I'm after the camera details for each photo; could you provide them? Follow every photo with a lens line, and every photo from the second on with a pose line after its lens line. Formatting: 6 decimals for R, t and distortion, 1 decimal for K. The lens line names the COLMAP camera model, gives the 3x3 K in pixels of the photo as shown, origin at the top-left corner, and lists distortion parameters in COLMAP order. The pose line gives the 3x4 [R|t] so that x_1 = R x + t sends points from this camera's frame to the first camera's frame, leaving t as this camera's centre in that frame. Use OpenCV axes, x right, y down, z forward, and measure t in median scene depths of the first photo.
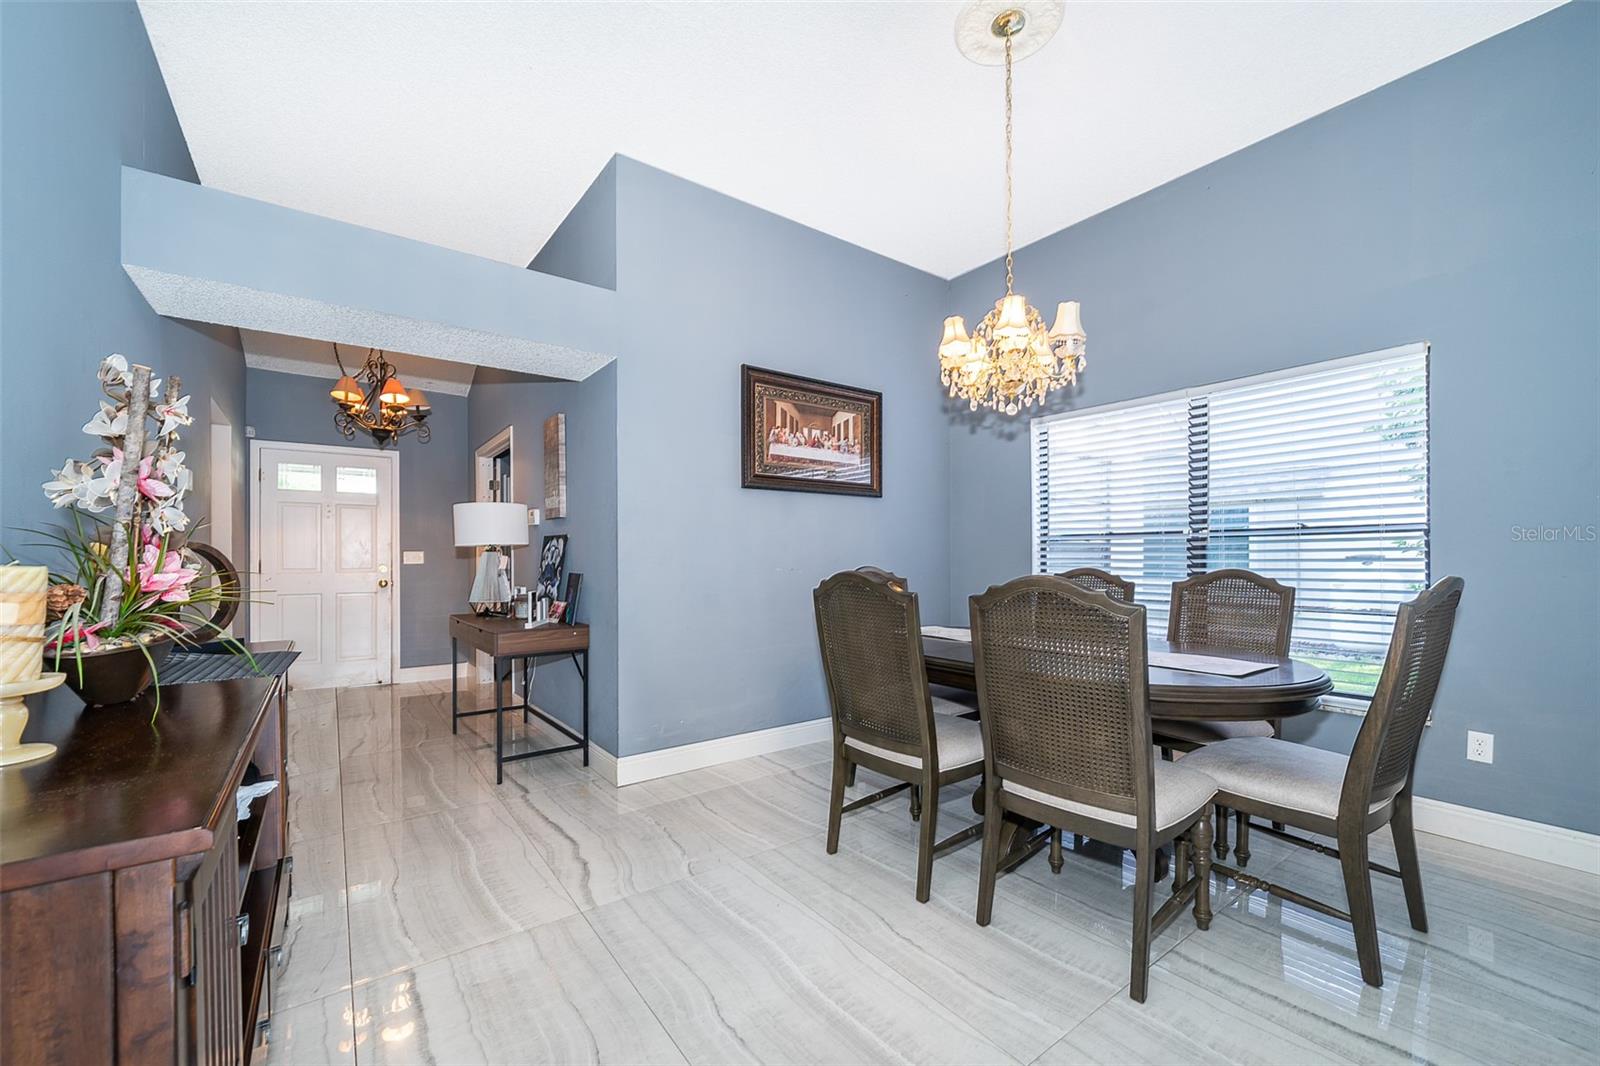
lens RADIAL K [[648.2, 0, 795.7], [0, 648.2, 558.4], [0, 0, 1]] dist [0.003156, 0.000136]
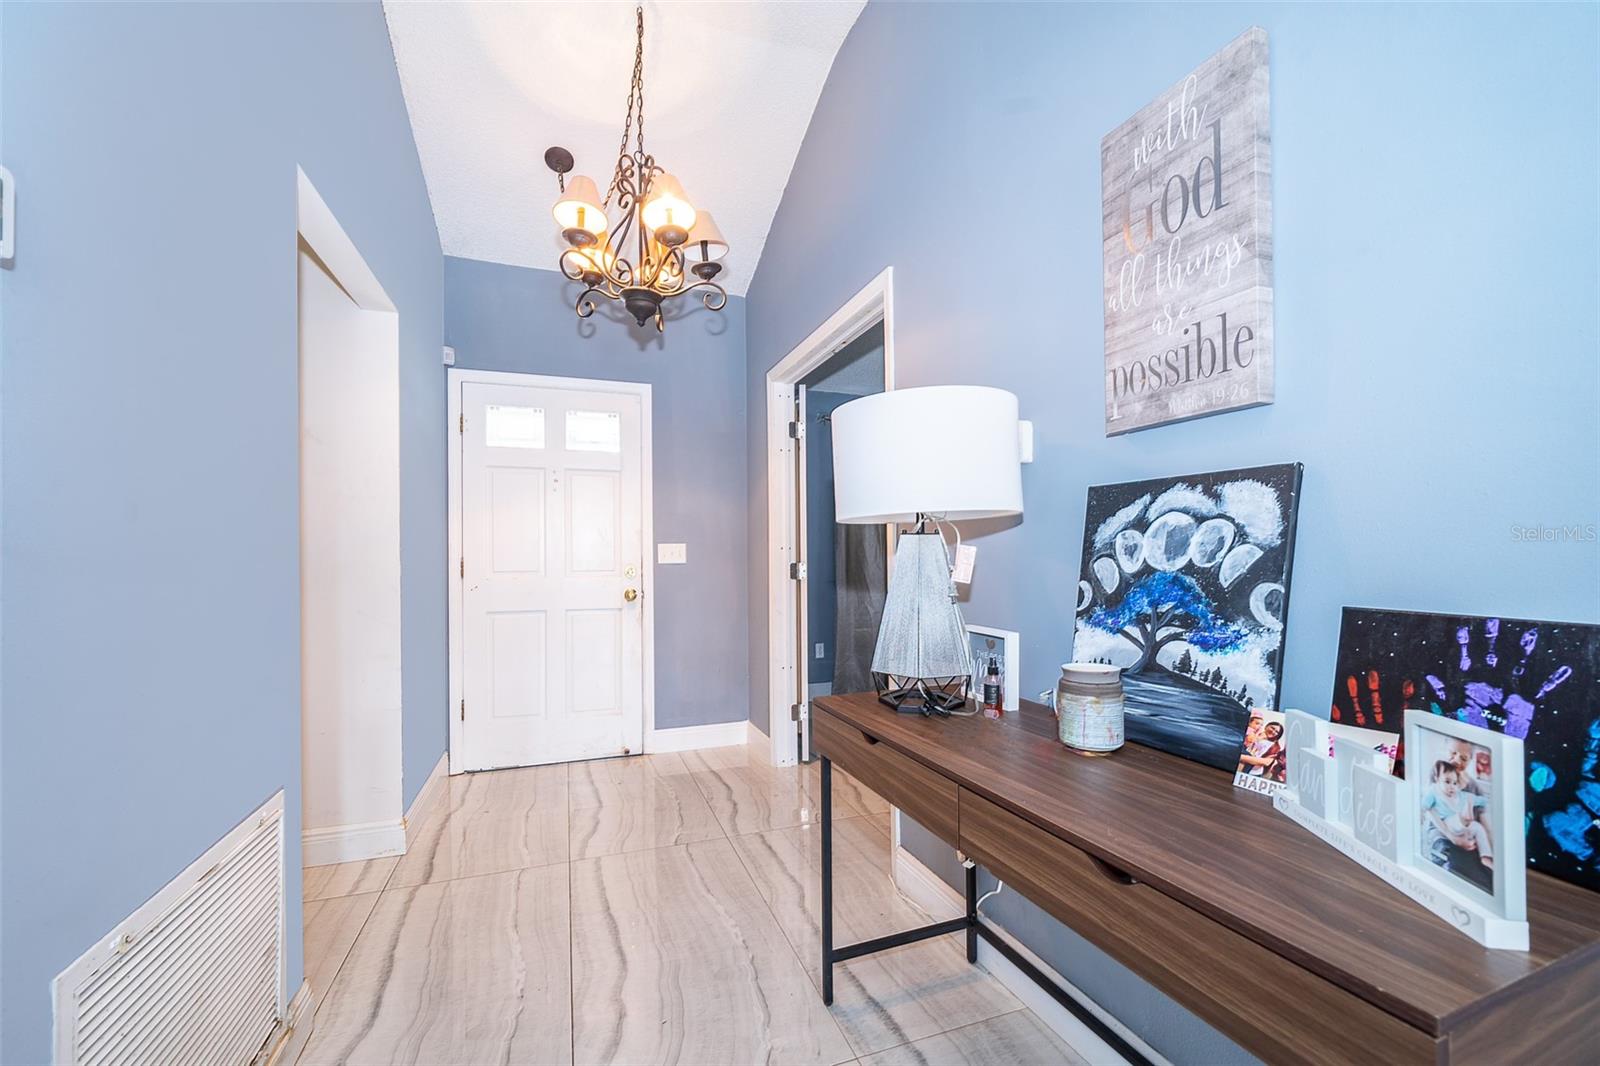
lens RADIAL K [[636.9, 0, 800.5], [0, 636.9, 549.3], [0, 0, 1]] dist [-0.001156, 0.000282]
pose [[0.964395, -0.007844, -0.264349, -0.329591], [0.005987, 0.999951, -0.007829, 0.000738], [0.264398, 0.005968, 0.964395, 0.471291]]
